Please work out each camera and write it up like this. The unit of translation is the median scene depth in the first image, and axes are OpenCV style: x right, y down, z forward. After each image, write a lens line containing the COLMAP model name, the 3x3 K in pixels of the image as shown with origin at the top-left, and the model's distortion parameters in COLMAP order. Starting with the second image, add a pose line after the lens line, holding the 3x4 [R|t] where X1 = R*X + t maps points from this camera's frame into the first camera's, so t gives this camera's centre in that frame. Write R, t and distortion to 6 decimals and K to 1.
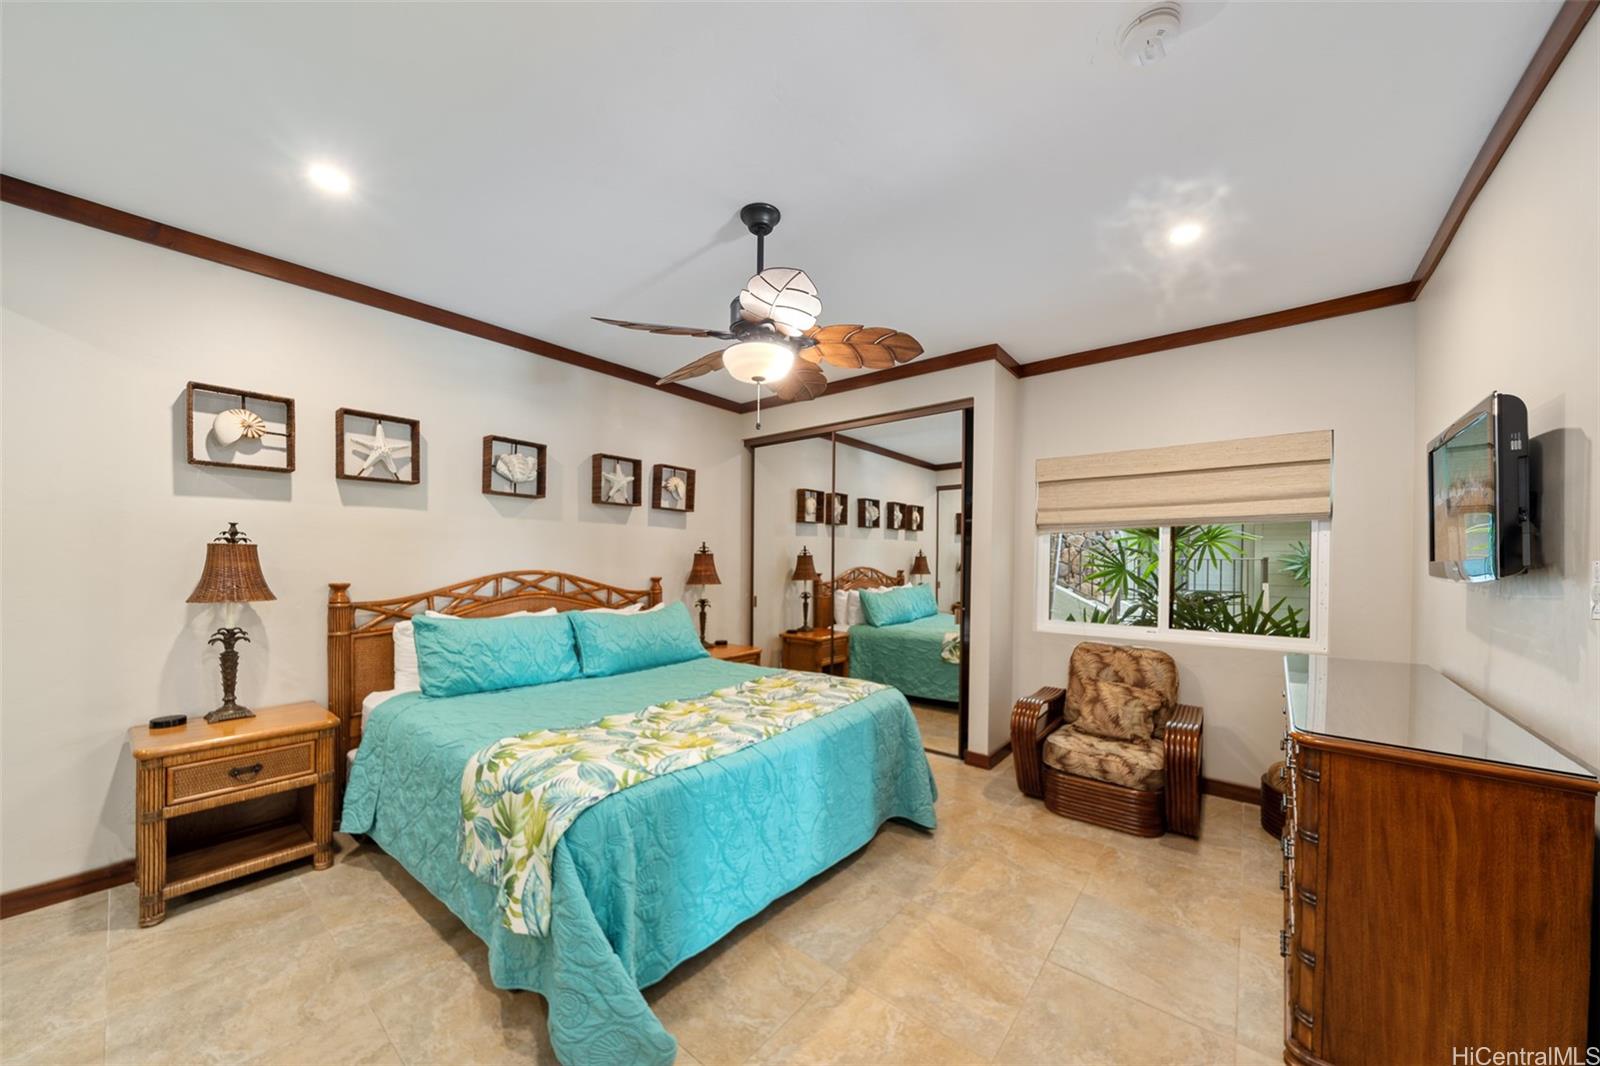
lens RADIAL K [[555.0, 0, 748.1], [0, 555.0, 551.5], [0, 0, 1]] dist [-0.000609, -0.000035]
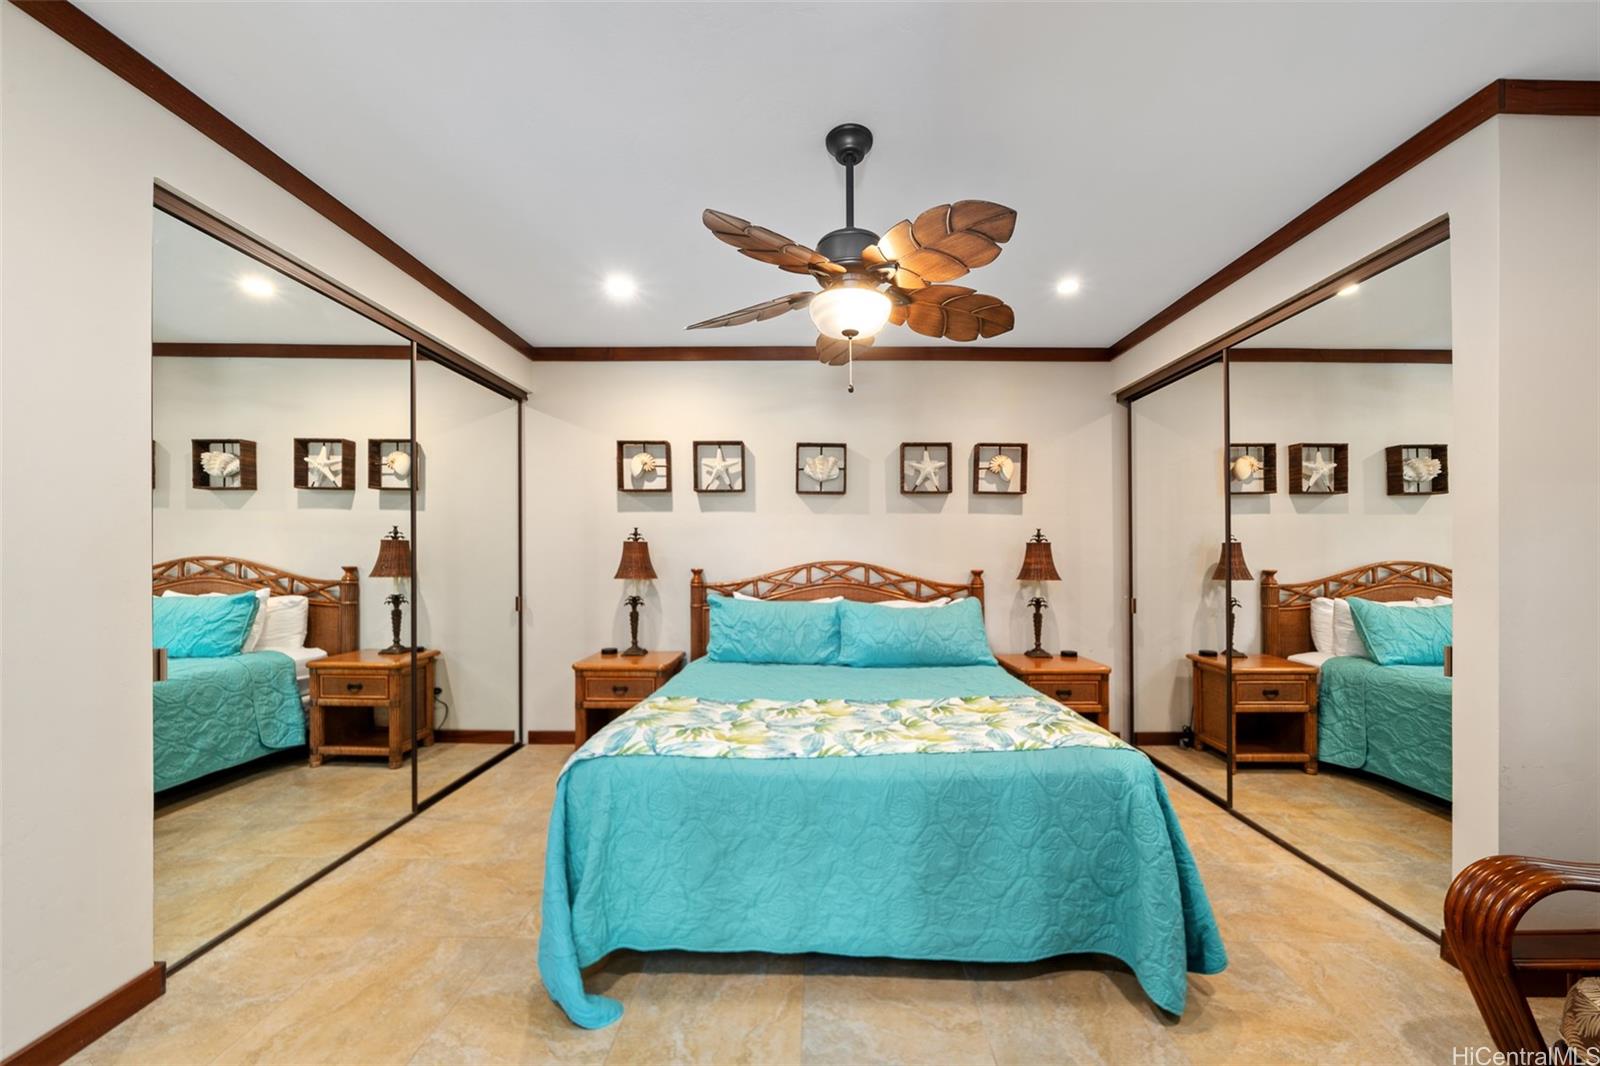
lens RADIAL K [[547.8, 0, 811.0], [0, 547.8, 542.7], [0, 0, 1]] dist [0.000345, -0.000027]
pose [[0.667045, -0.019473, -0.744763, 0.439910], [0.013466, 0.999810, -0.014082, 0.014824], [0.744896, -0.000636, 0.667180, 0.292427]]
